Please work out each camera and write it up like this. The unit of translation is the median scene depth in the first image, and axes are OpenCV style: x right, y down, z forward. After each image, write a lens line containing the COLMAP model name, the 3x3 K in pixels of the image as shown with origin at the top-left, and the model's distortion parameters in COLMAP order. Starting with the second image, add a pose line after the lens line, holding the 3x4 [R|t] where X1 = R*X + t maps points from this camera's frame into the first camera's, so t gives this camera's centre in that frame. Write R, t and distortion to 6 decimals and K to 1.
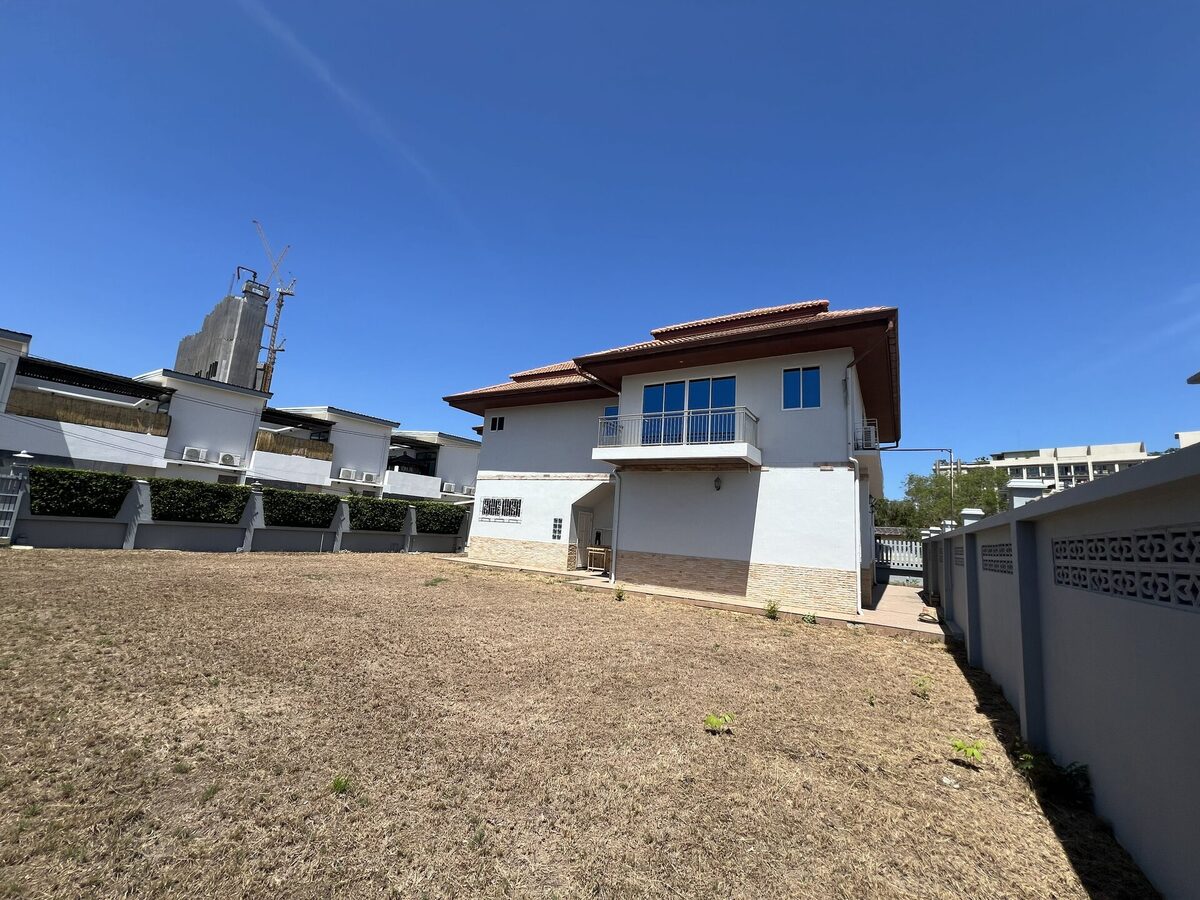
lens RADIAL K [[482.4, 0, 601.0], [0, 482.4, 453.0], [0, 0, 1]] dist [0.004282, 0.000229]
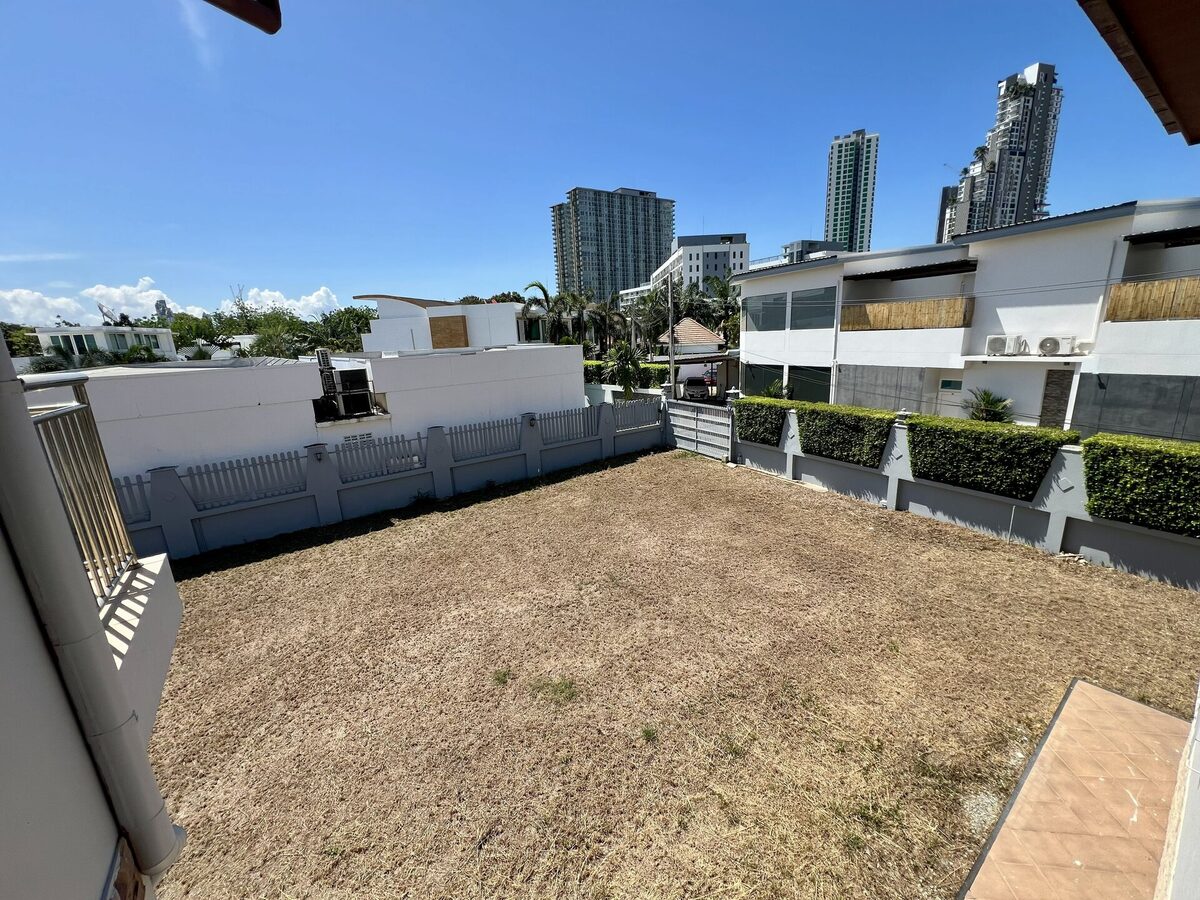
lens RADIAL K [[482.4, 0, 599.0], [0, 482.4, 453.0], [0, 0, 1]] dist [0.004282, 0.000229]
pose [[-0.382684, 0.174715, -0.907209, 0.054402], [0.175821, 0.977783, 0.114141, -0.030330], [0.906995, -0.115826, -0.404900, 0.886177]]
